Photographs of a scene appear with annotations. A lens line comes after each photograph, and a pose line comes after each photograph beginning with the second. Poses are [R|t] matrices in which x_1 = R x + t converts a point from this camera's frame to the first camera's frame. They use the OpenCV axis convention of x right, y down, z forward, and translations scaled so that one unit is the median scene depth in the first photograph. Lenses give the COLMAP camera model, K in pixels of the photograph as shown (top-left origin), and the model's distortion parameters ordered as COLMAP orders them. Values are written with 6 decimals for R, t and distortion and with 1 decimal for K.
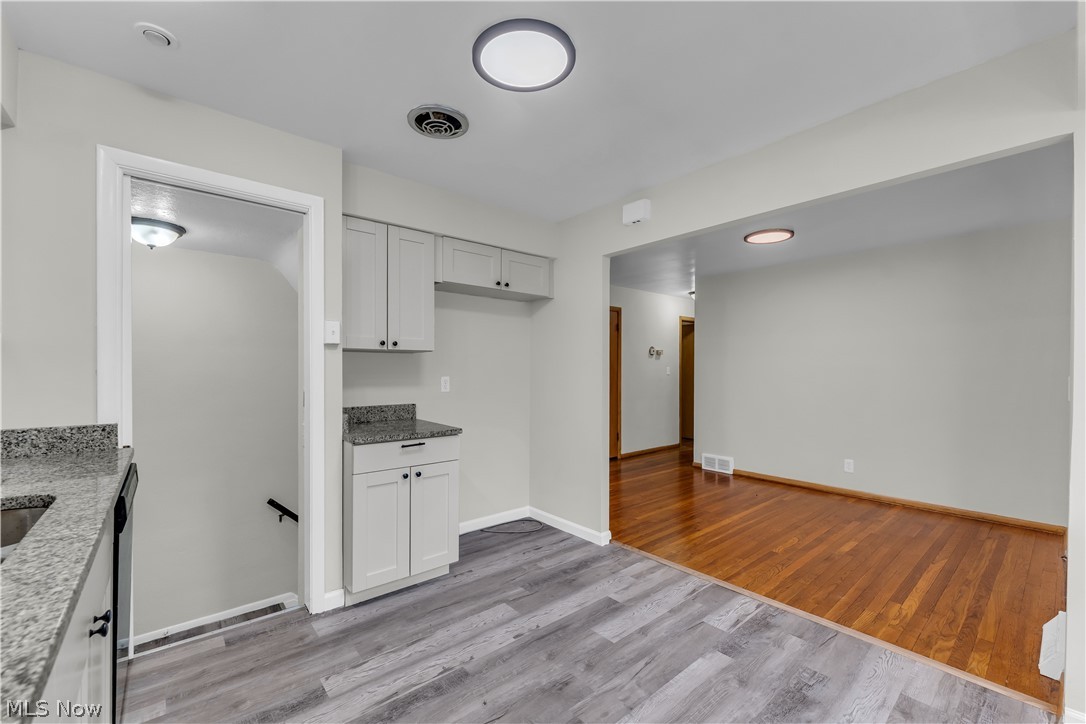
lens RADIAL K [[438.4, 0, 535.8], [0, 438.4, 368.5], [0, 0, 1]] dist [0.000417, -0.000324]
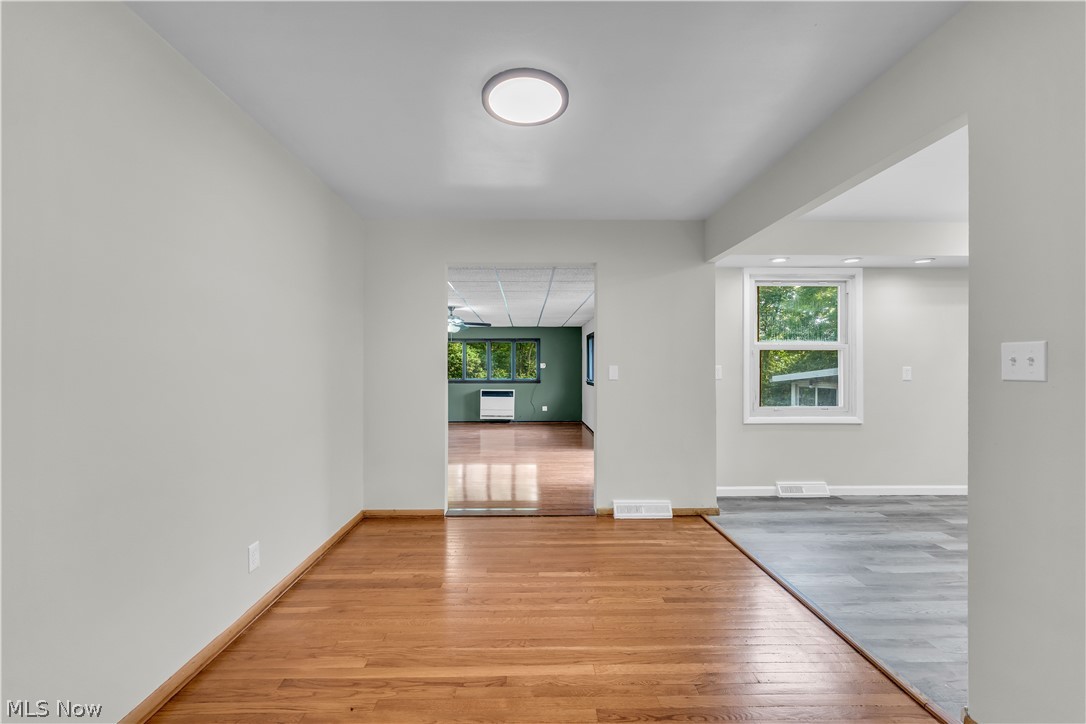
lens RADIAL K [[438.4, 0, 535.8], [0, 438.4, 368.5], [0, 0, 1]] dist [0.000417, -0.000324]
pose [[-0.781694, -0.003408, 0.623652, 0.355005], [-0.004017, 0.999992, 0.000430, 0.030419], [-0.623649, -0.002170, -0.781702, 2.459282]]
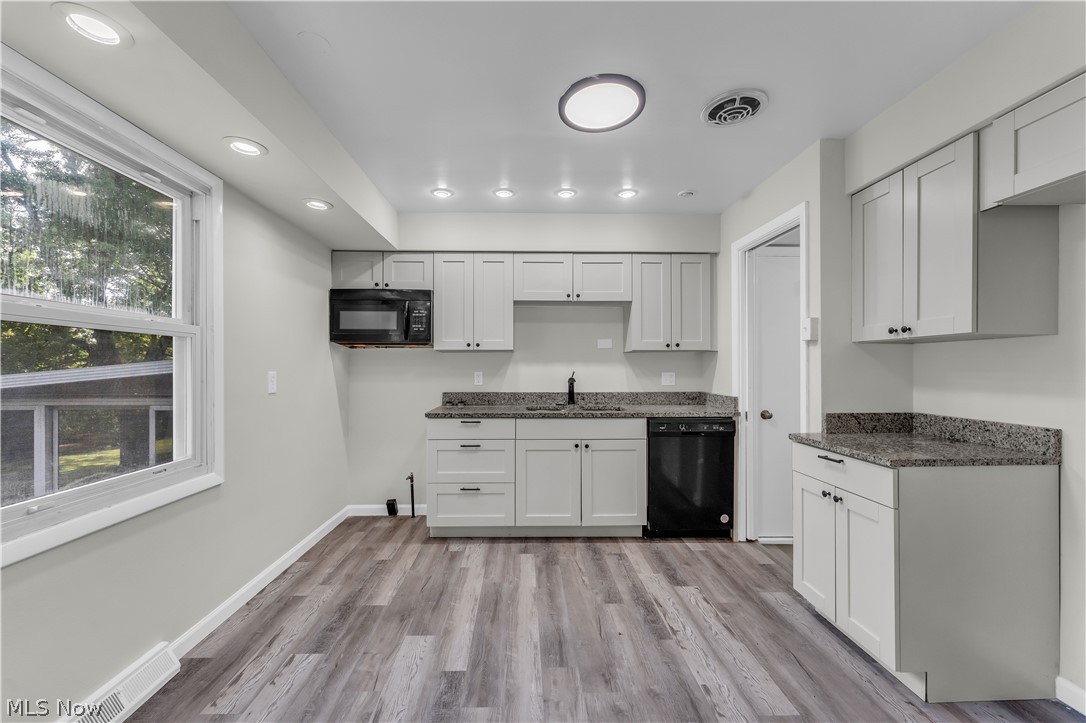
lens RADIAL K [[438.4, 0, 535.8], [0, 438.4, 368.0], [0, 0, 1]] dist [0.000417, -0.000324]
pose [[-0.617445, -0.002007, -0.786611, 0.779705], [0.000985, 0.999994, -0.003325, 0.011722], [0.786613, -0.002827, -0.617440, 1.222795]]
